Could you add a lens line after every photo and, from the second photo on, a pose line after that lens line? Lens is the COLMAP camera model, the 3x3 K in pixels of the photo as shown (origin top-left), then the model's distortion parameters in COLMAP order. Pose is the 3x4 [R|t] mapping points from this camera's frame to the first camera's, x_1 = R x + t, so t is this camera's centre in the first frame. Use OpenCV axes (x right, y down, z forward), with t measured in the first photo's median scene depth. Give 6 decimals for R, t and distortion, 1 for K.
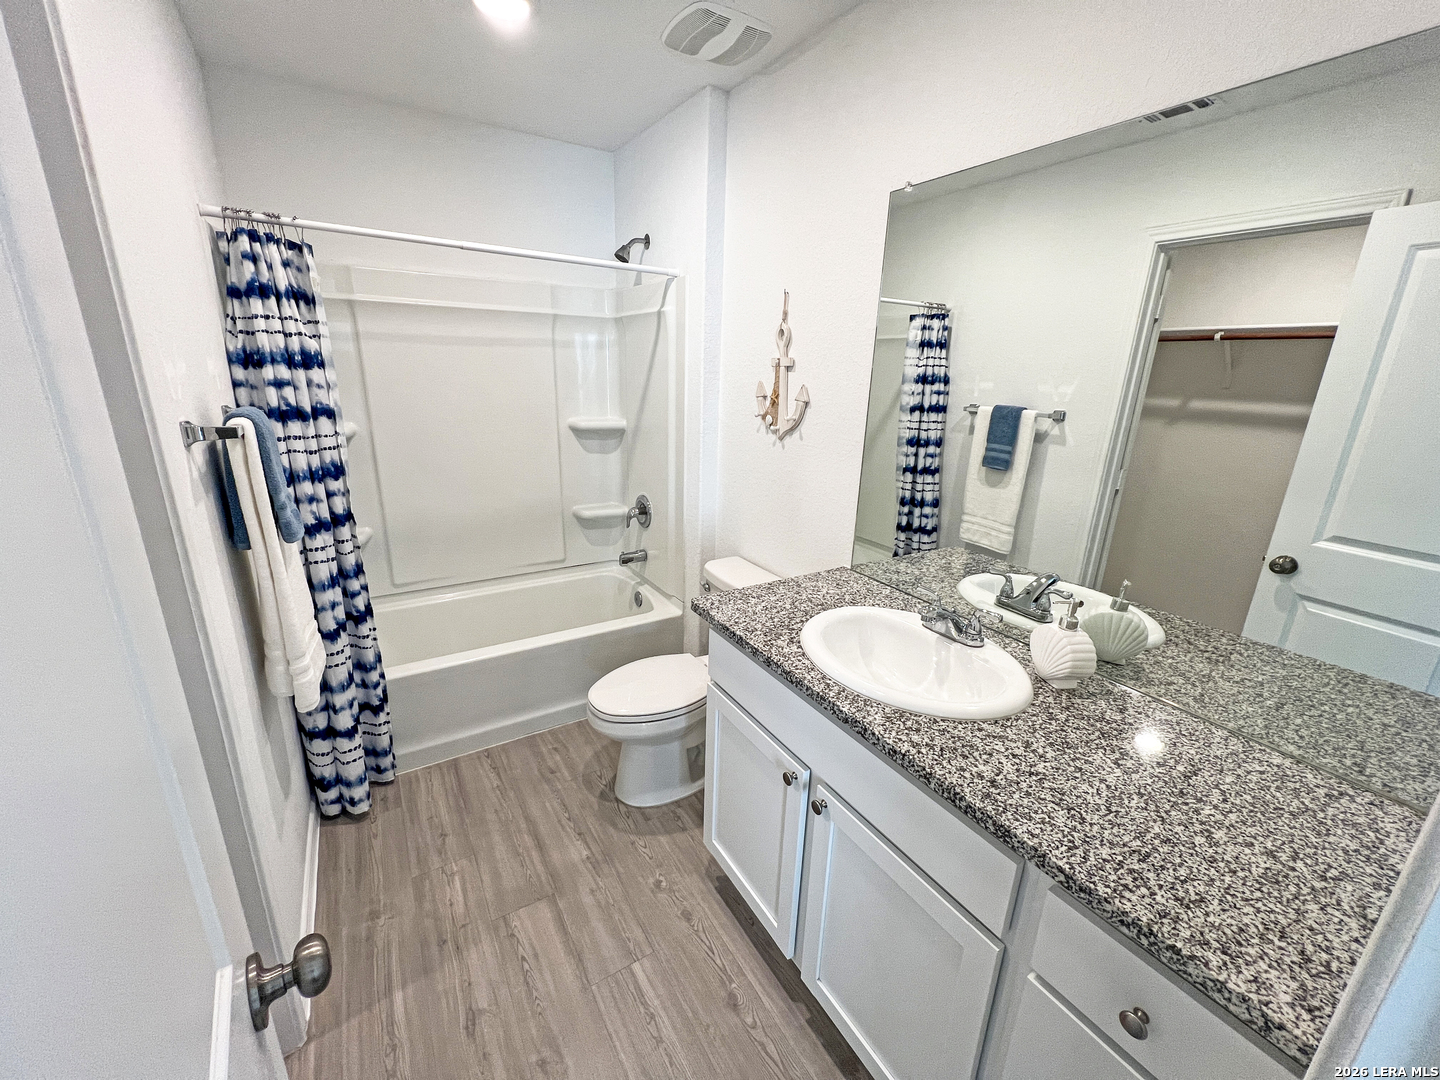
lens RADIAL K [[574.0, 0, 724.0], [0, 574.0, 537.2], [0, 0, 1]] dist [0.000308, 0.000494]
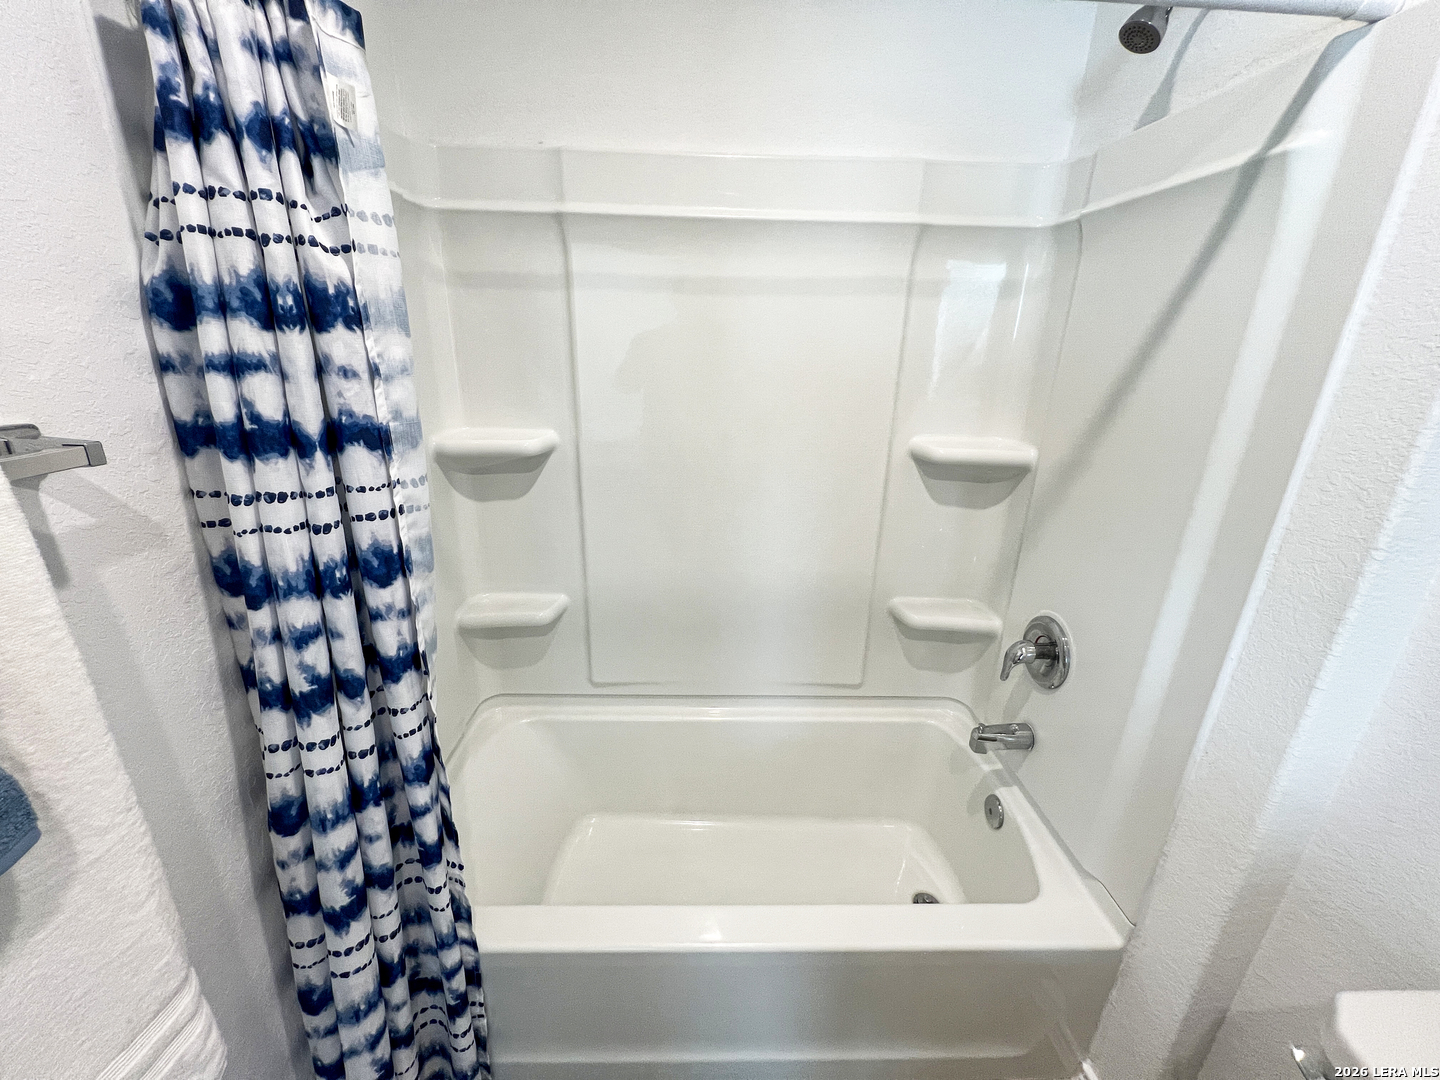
lens RADIAL K [[574.0, 0, 712.9], [0, 574.0, 535.1], [0, 0, 1]] dist [0.000308, 0.000494]
pose [[0.853647, 0.161053, -0.495327, -0.254577], [-0.145909, 0.986860, 0.069413, -0.212026], [0.499998, 0.013018, 0.865929, 0.766312]]
